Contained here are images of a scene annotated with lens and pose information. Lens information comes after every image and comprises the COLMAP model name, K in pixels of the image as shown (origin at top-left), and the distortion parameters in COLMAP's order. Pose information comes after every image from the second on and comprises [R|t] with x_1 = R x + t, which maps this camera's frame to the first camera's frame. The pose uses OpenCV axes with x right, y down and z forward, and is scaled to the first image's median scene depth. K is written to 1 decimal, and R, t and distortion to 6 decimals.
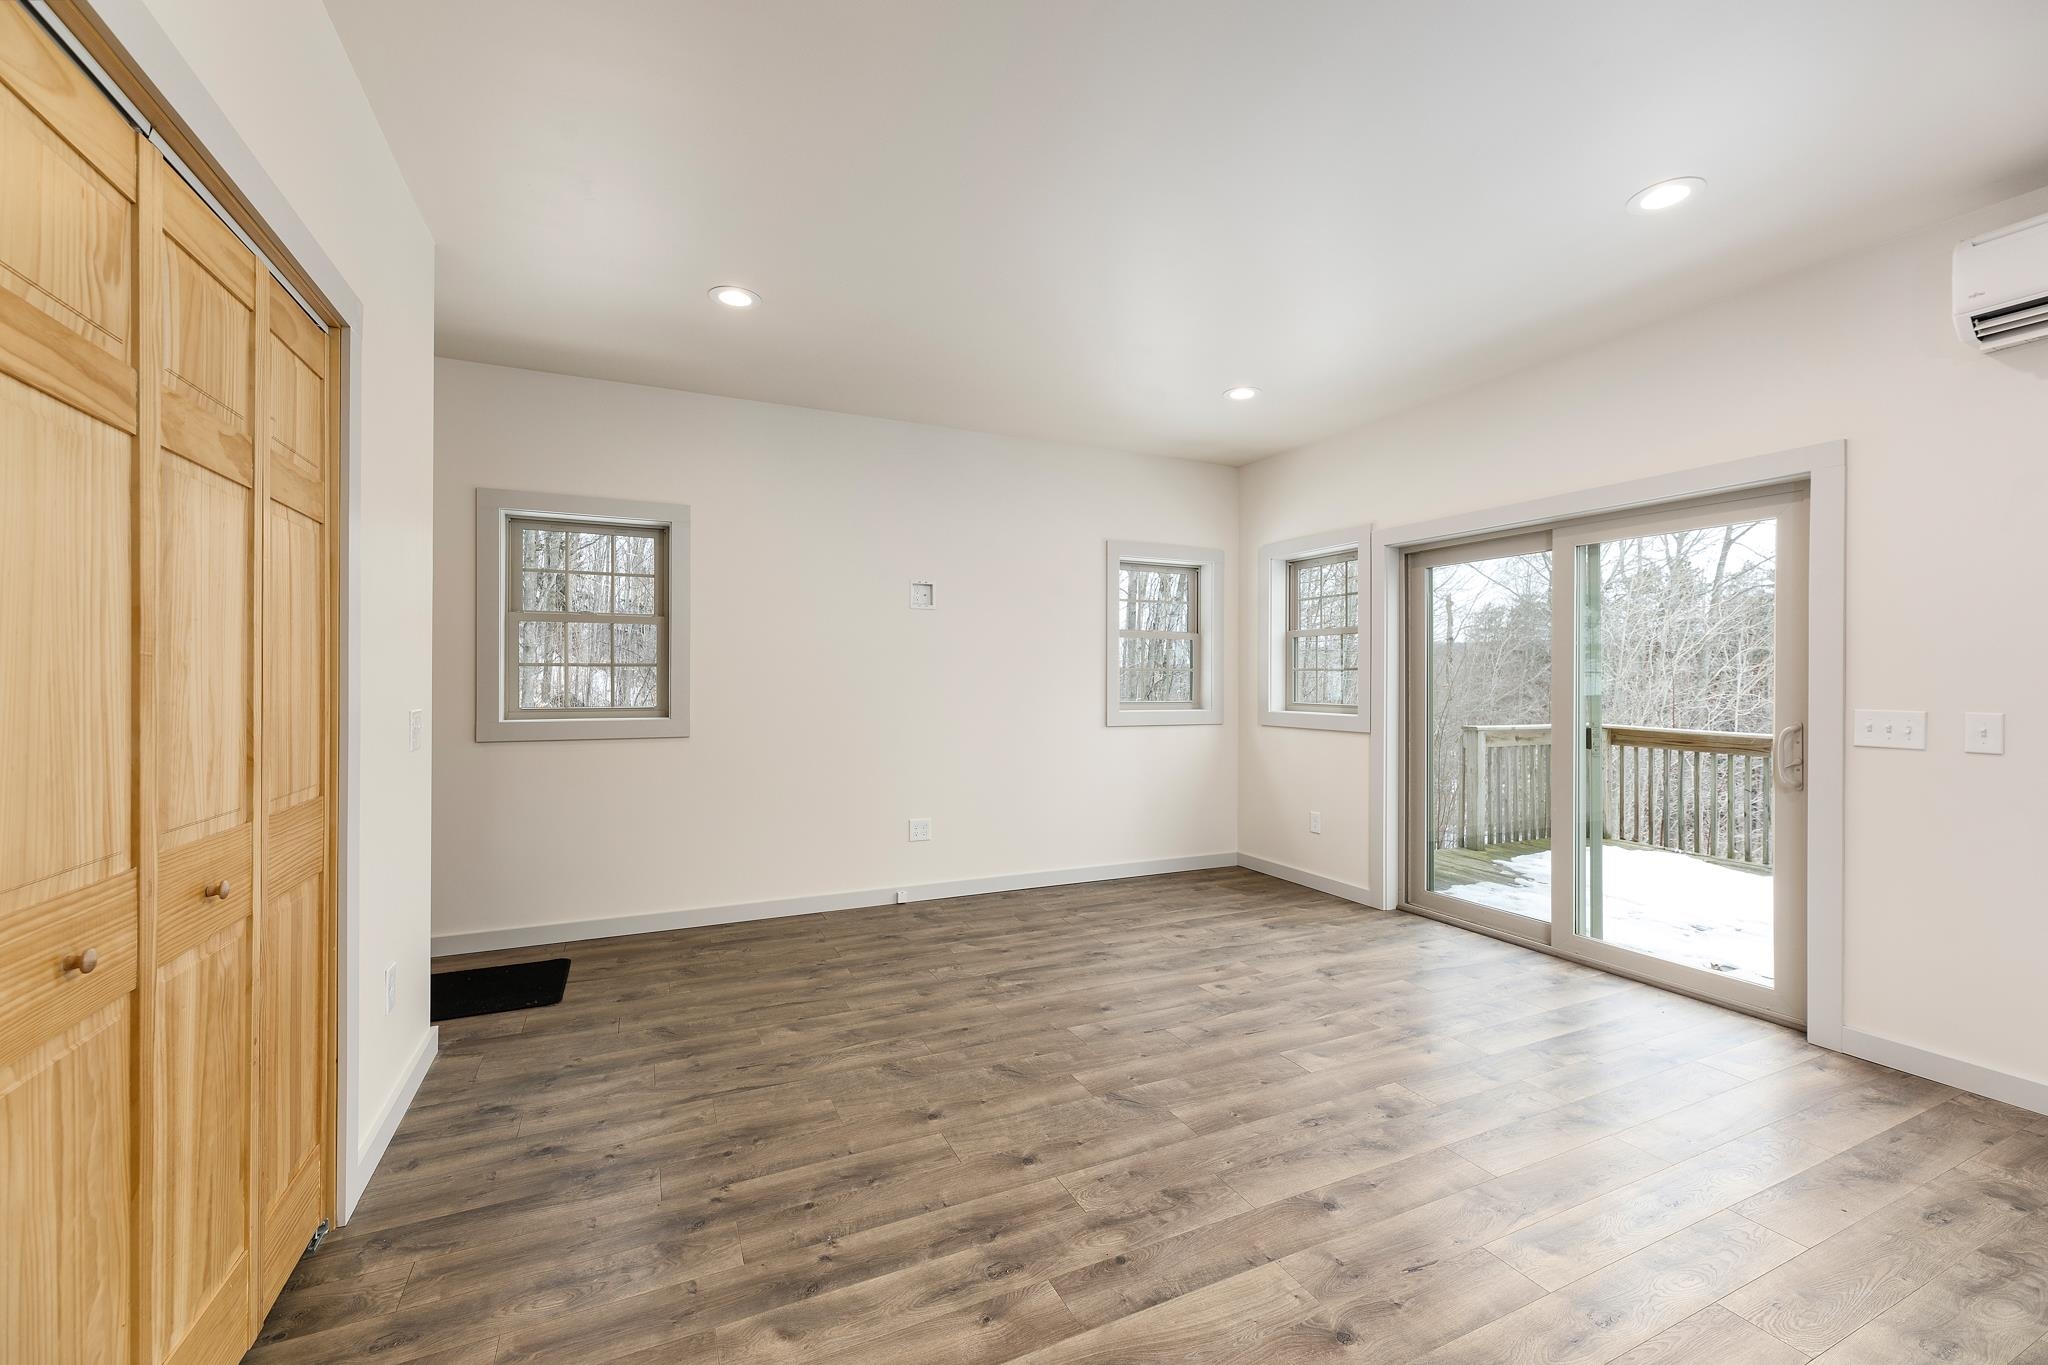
lens RADIAL K [[827.7, 0, 1023.8], [0, 827.7, 670.9], [0, 0, 1]] dist [0.001275, -0.000039]
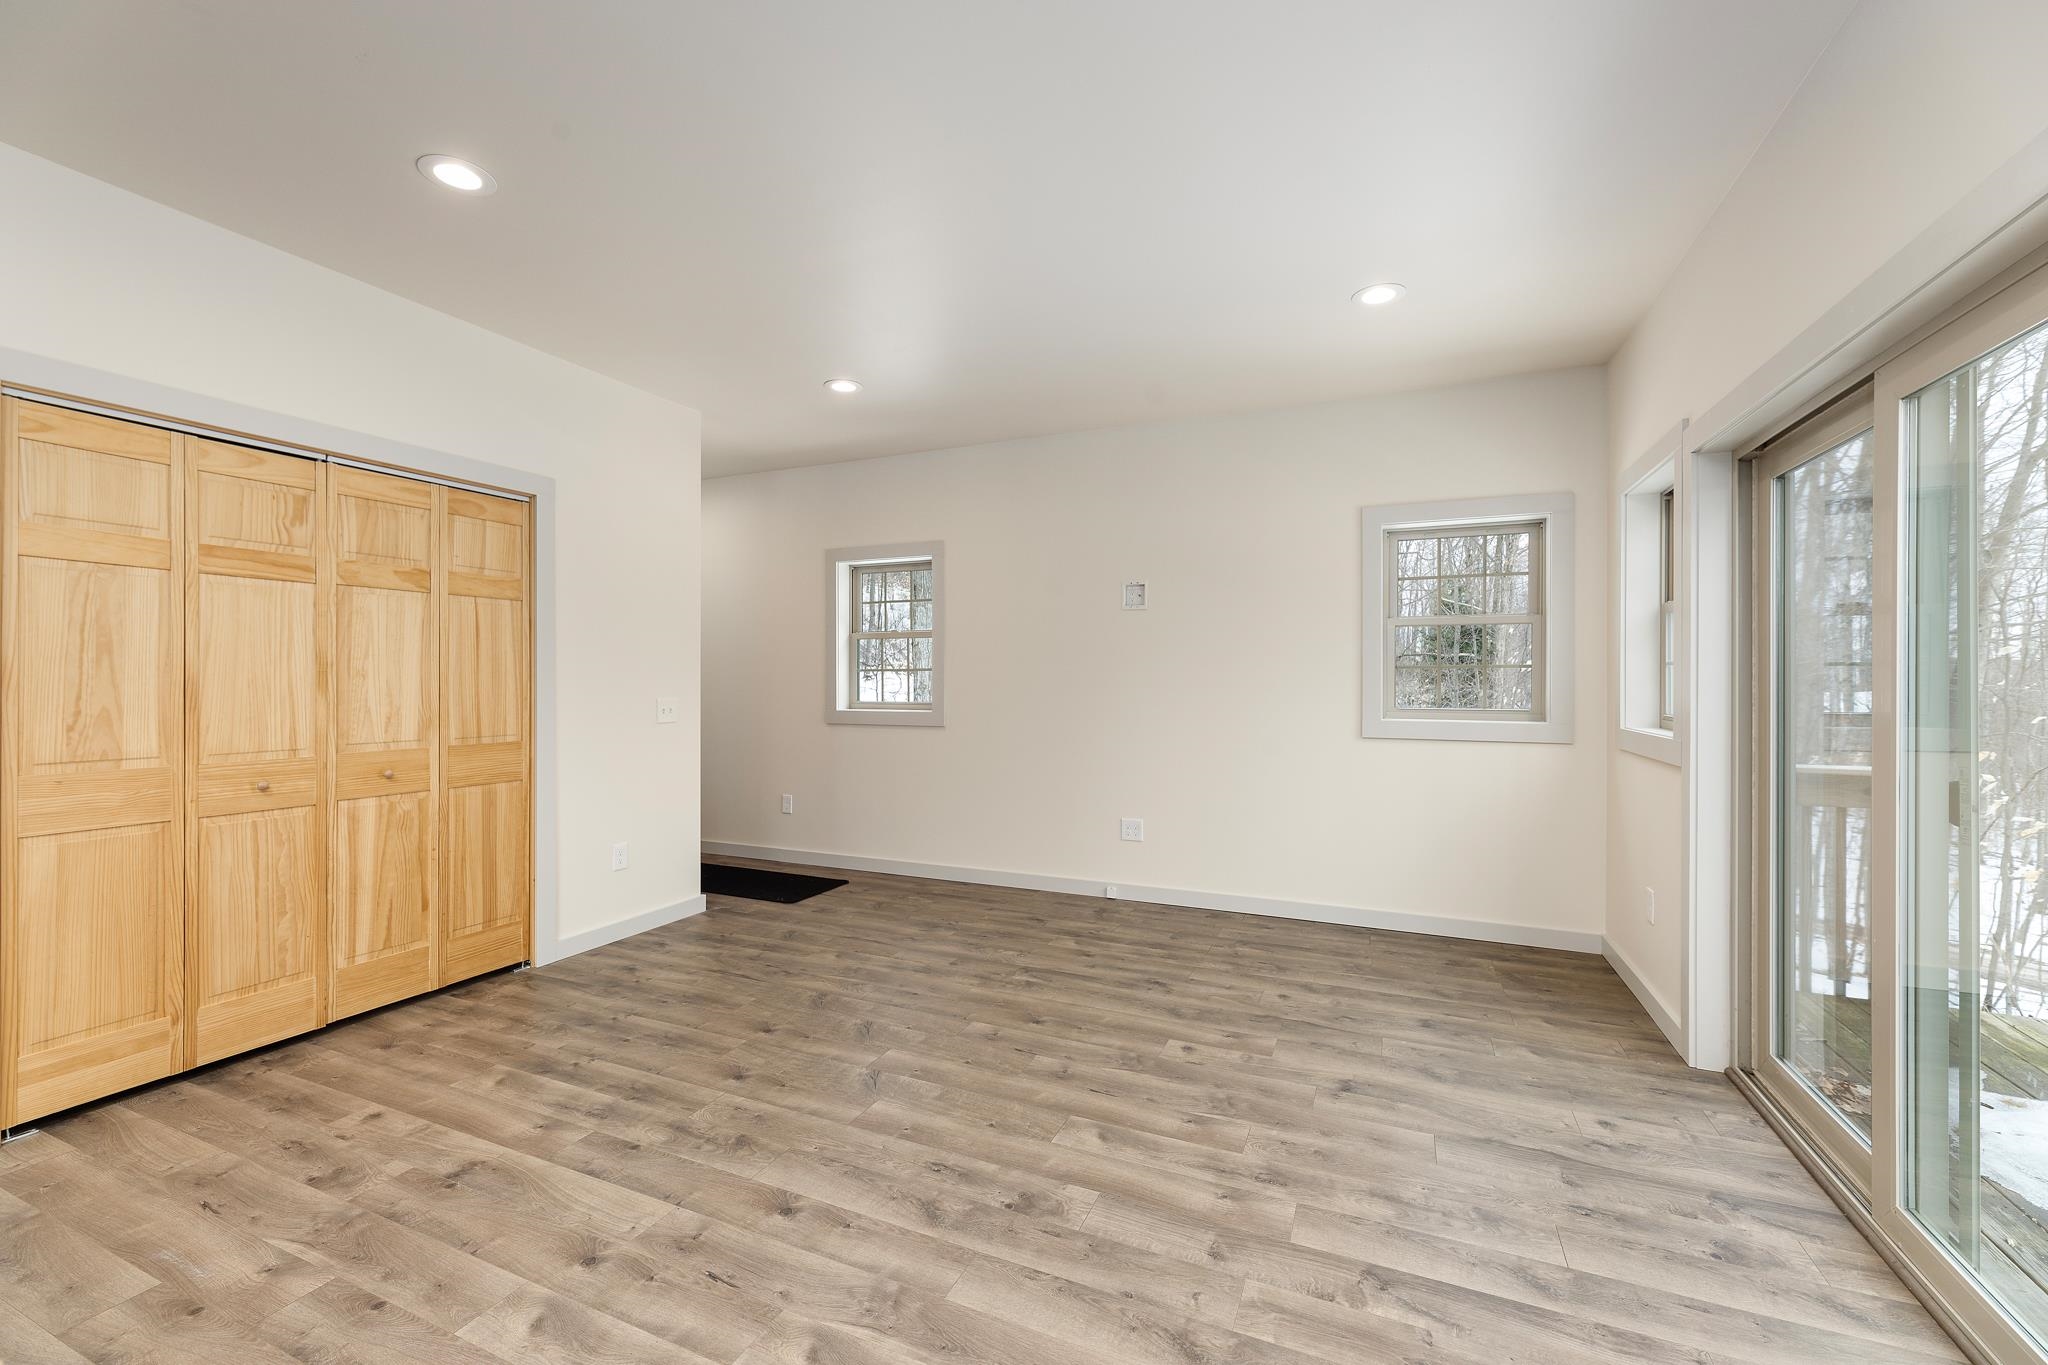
lens RADIAL K [[835.0, 0, 1024.0], [0, 835.0, 682.5], [0, 0, 1]] dist [0.001878, -0.000121]
pose [[0.655409, -0.000702, -0.755274, 0.744117], [0.010205, 0.999917, 0.007926, 0.005112], [0.755205, -0.012903, 0.655361, 0.322650]]
